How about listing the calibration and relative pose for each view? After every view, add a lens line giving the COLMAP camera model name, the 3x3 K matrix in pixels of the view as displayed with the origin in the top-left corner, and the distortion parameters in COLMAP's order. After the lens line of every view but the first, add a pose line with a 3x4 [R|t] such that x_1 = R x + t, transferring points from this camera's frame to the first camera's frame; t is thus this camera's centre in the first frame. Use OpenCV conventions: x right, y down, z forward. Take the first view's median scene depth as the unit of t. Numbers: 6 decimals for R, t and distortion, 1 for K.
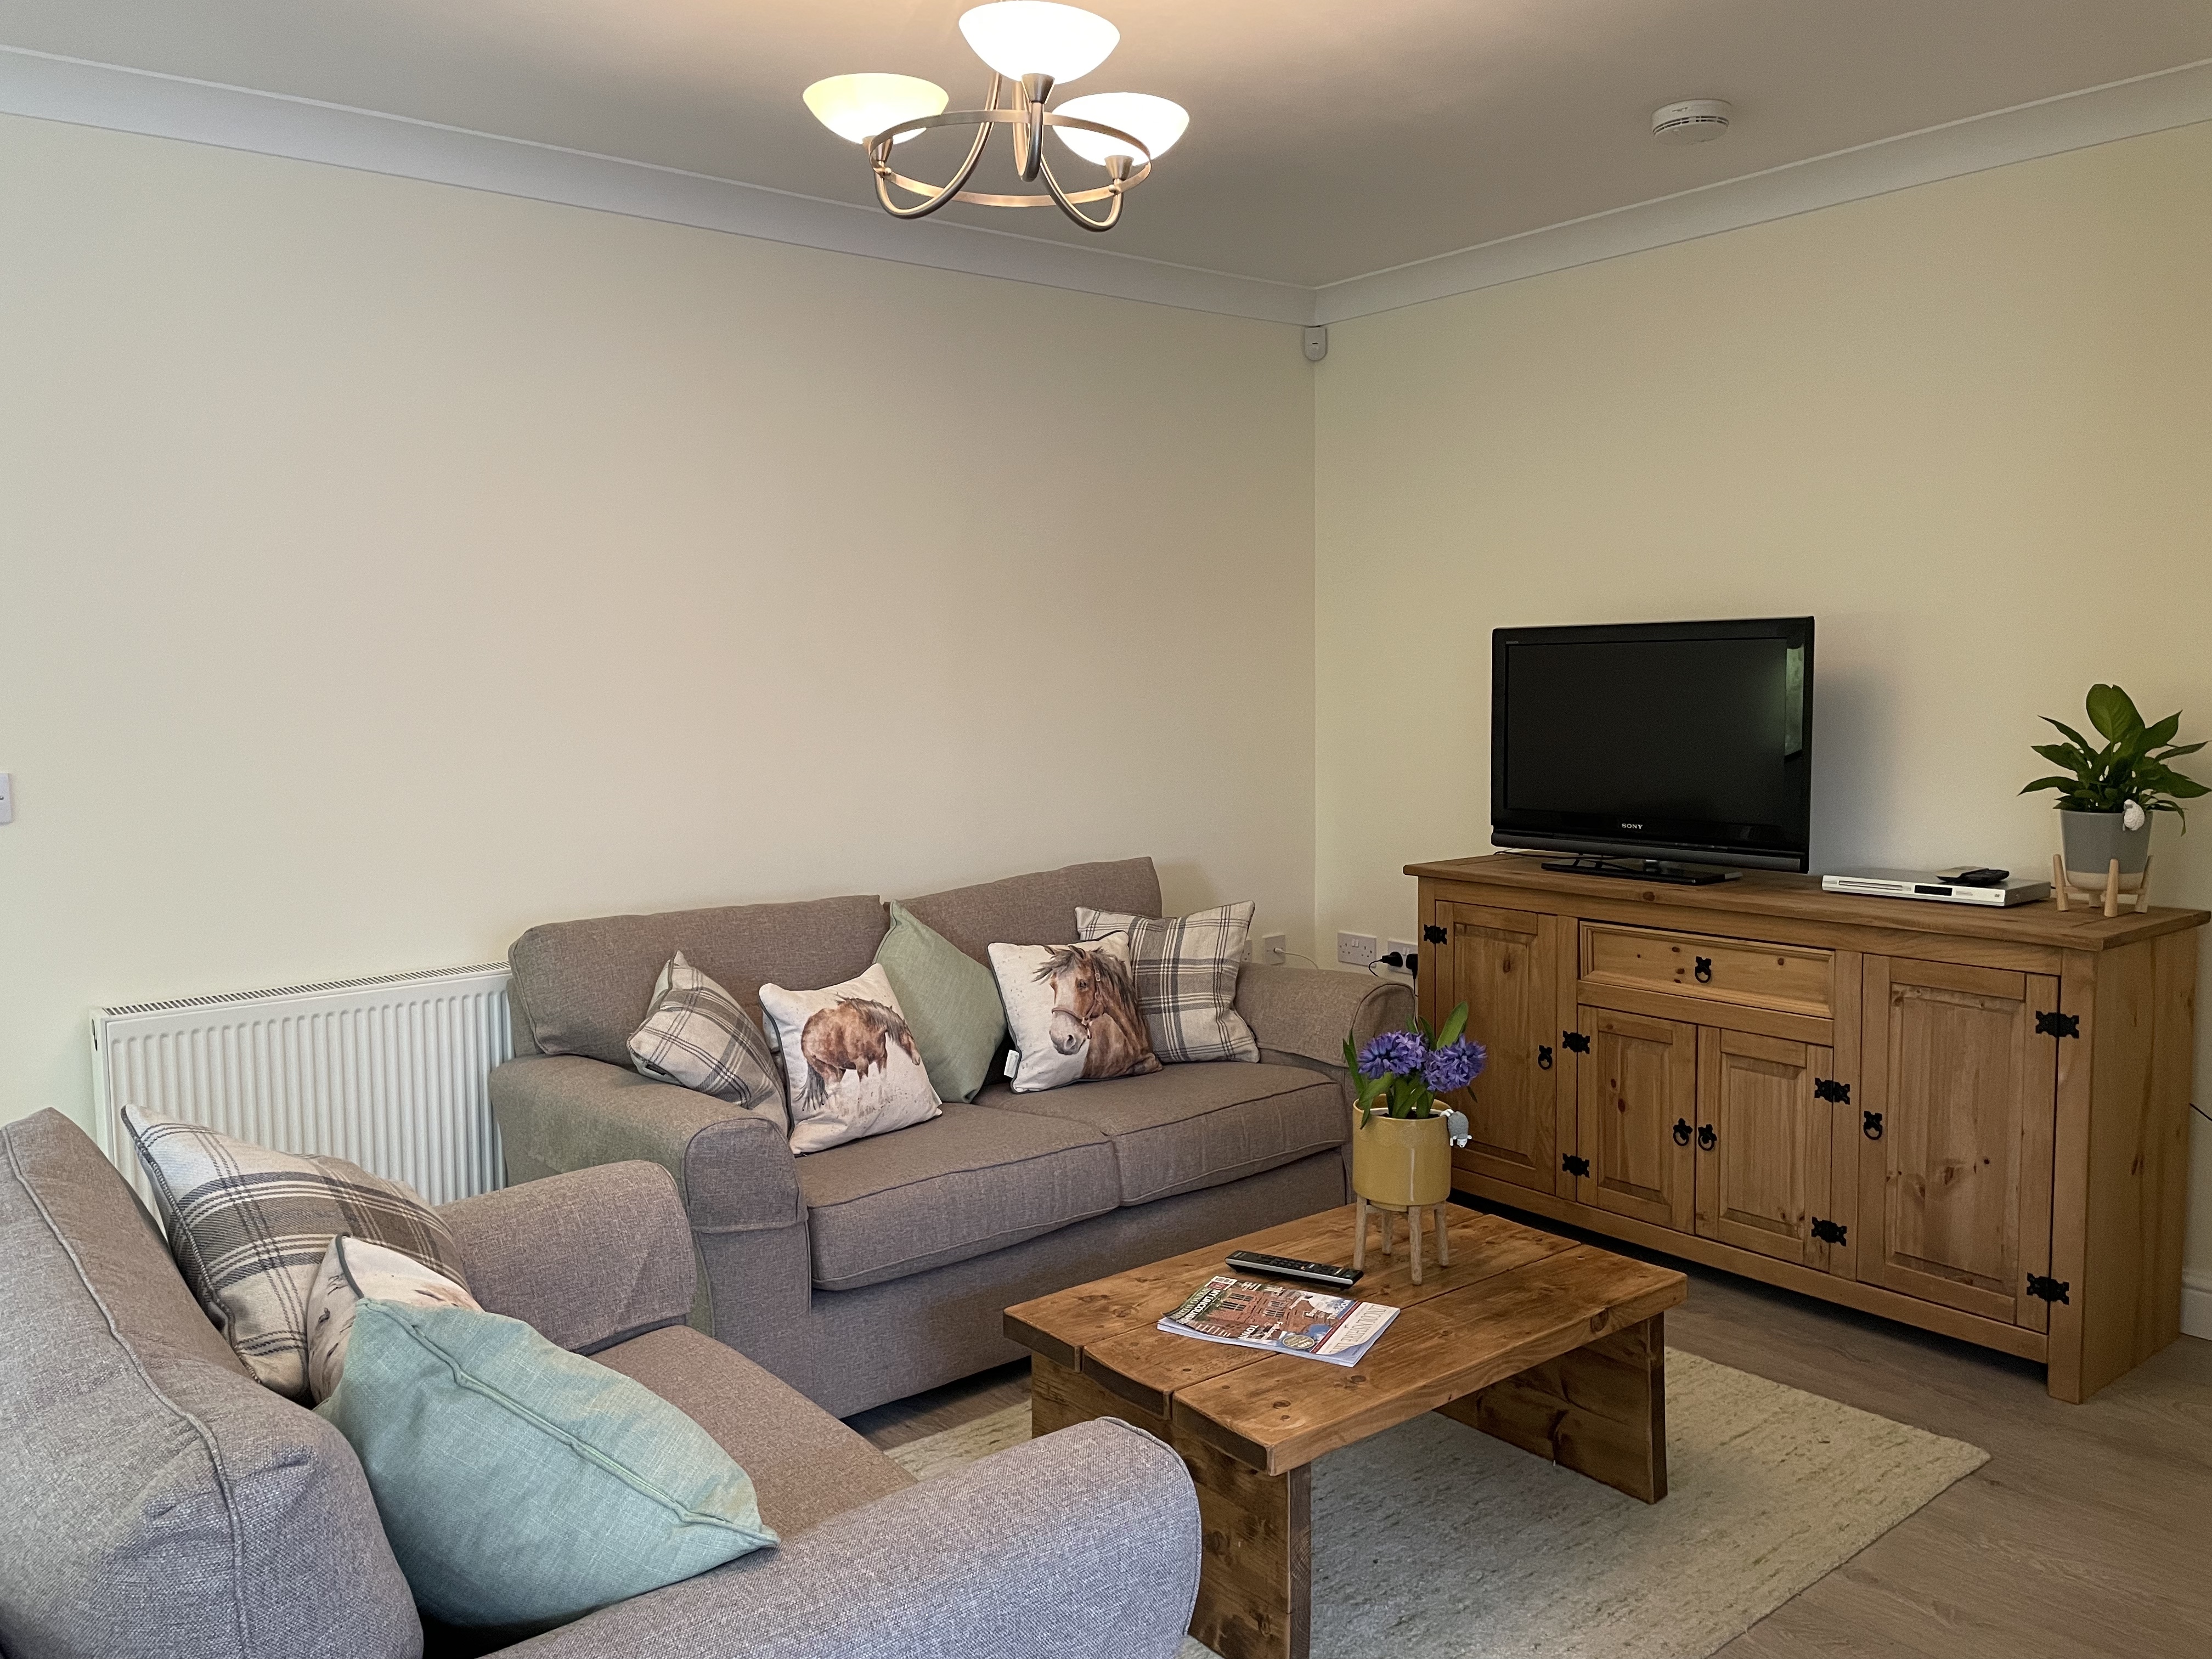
lens RADIAL K [[1691.3, 0, 1105.2], [0, 1691.3, 820.9], [0, 0, 1]] dist [0.009037, 0.001970]
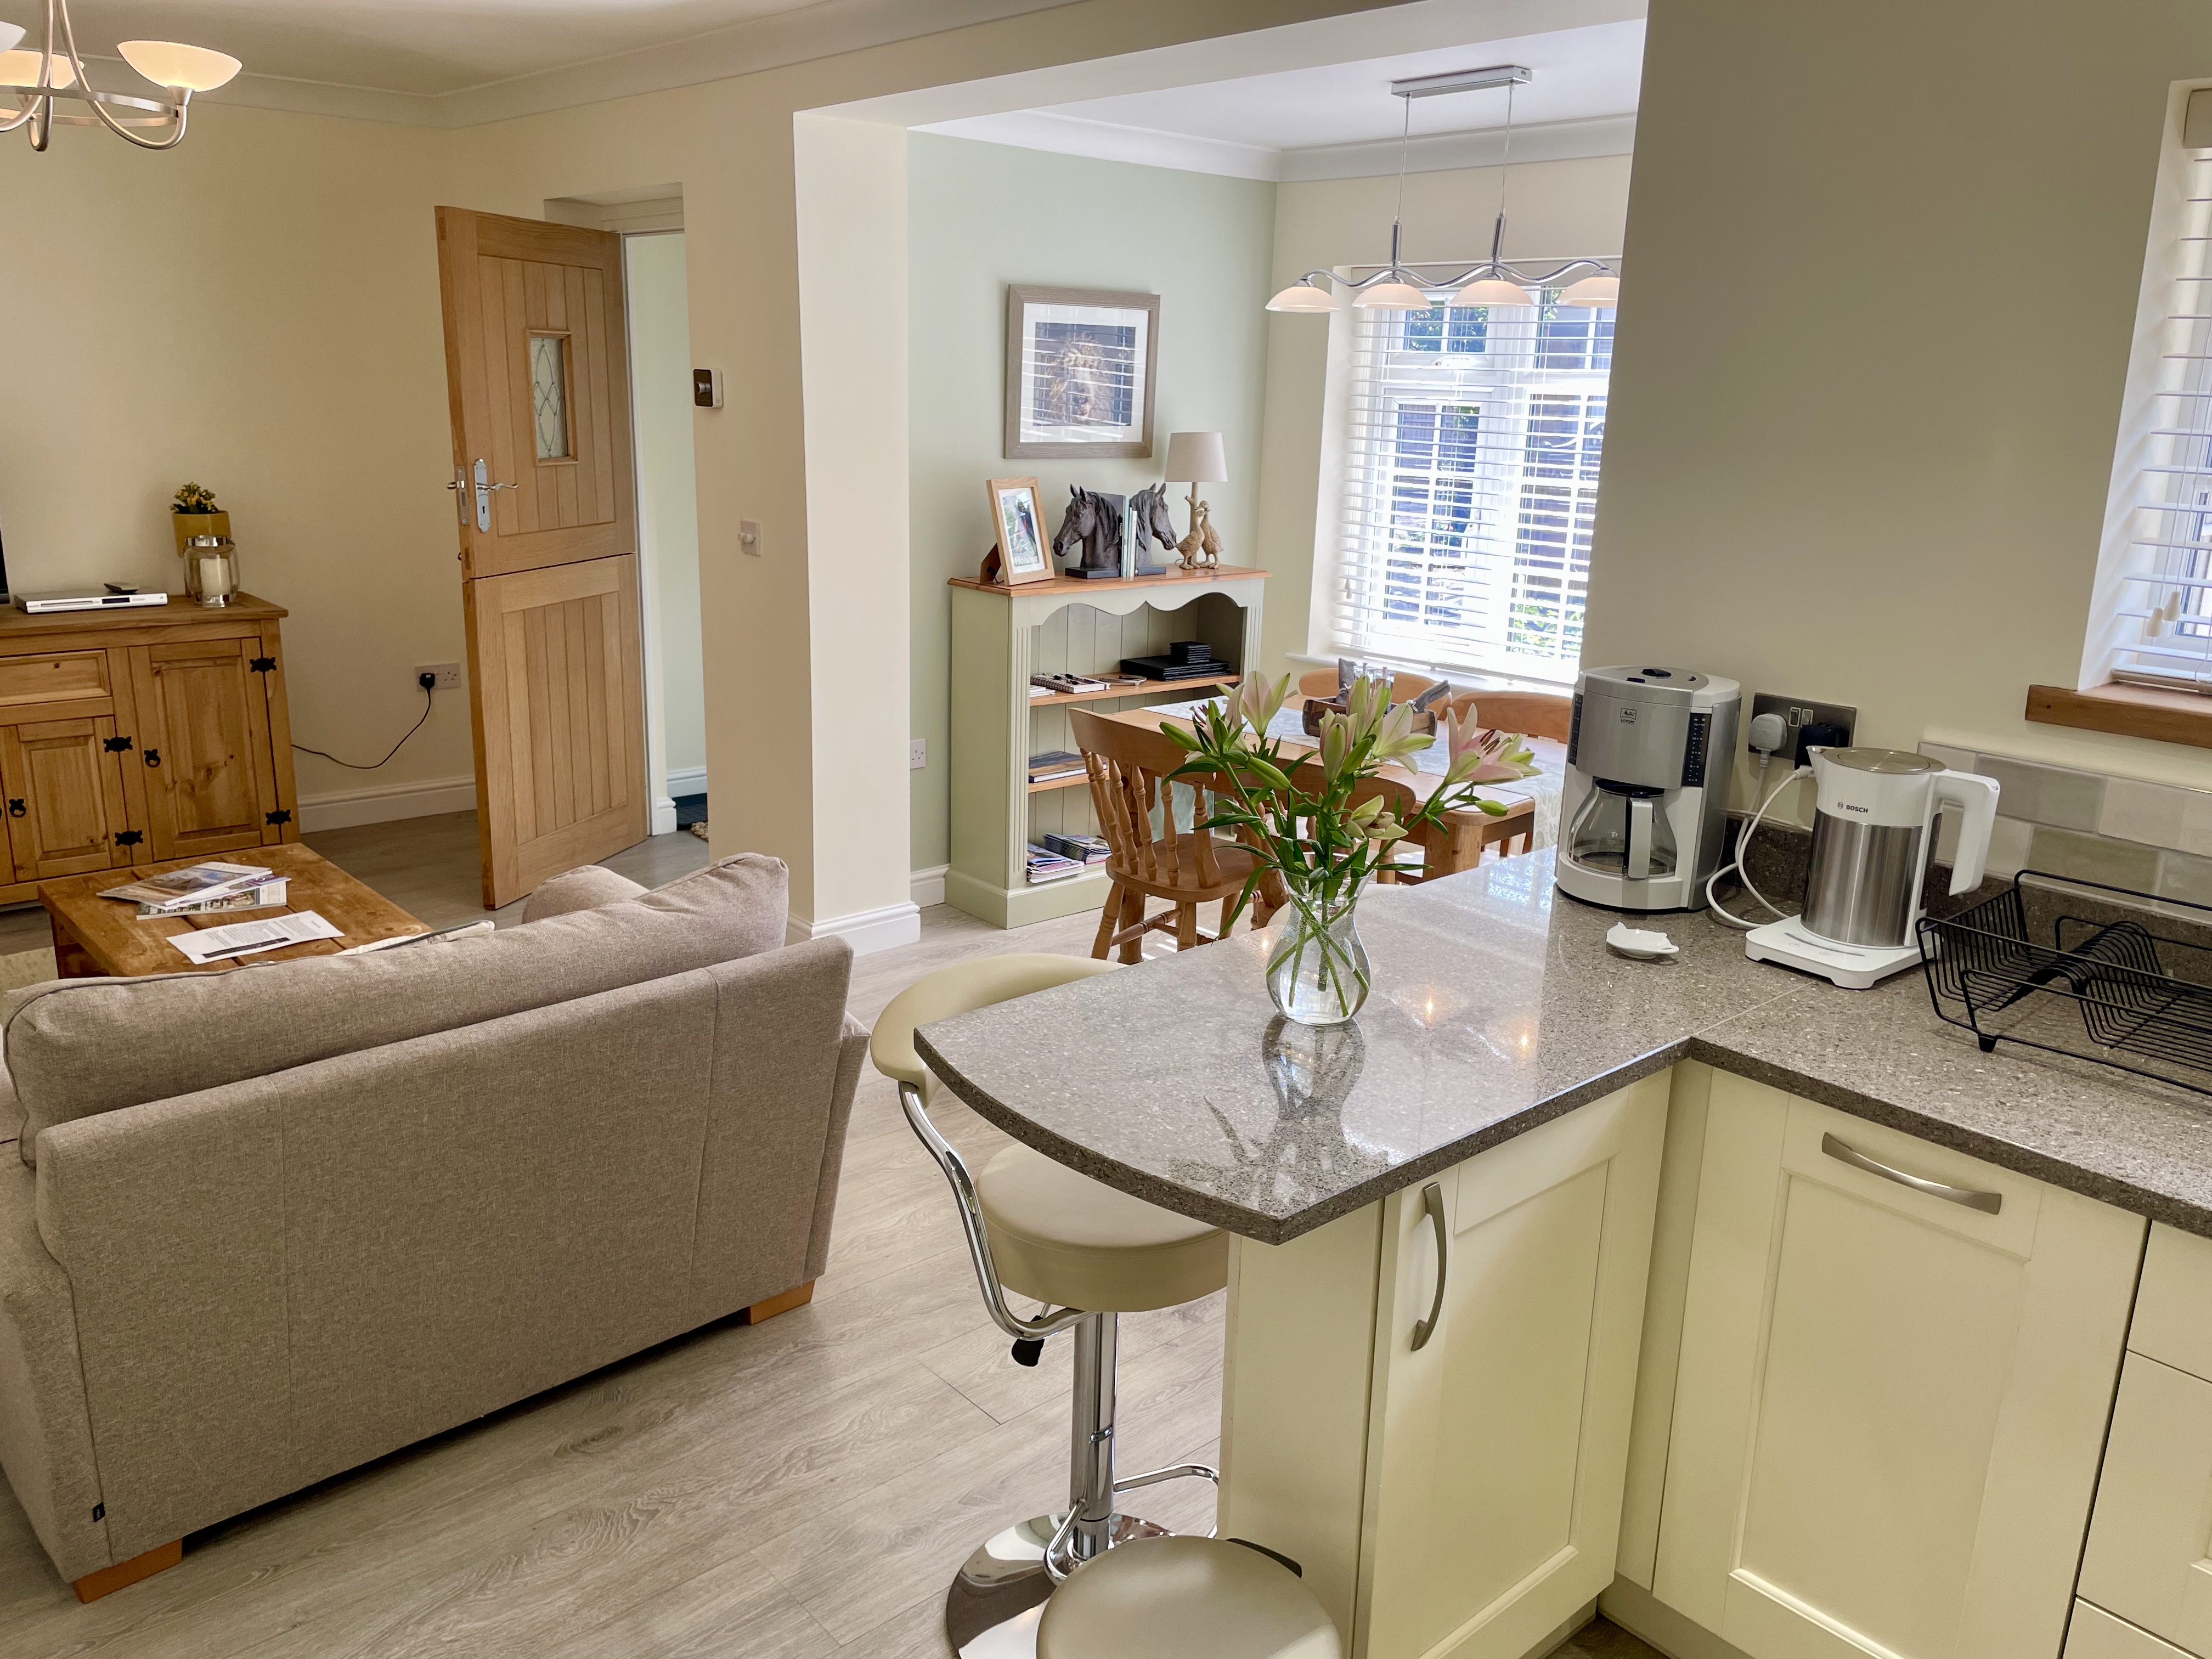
lens RADIAL K [[1691.3, 0, 1103.8], [0, 1691.3, 826.1], [0, 0, 1]] dist [0.009037, 0.001970]
pose [[-0.048431, -0.254998, 0.965728, -1.081910], [0.056544, 0.964612, 0.257539, -0.106608], [-0.997225, 0.067079, -0.032298, 0.197962]]
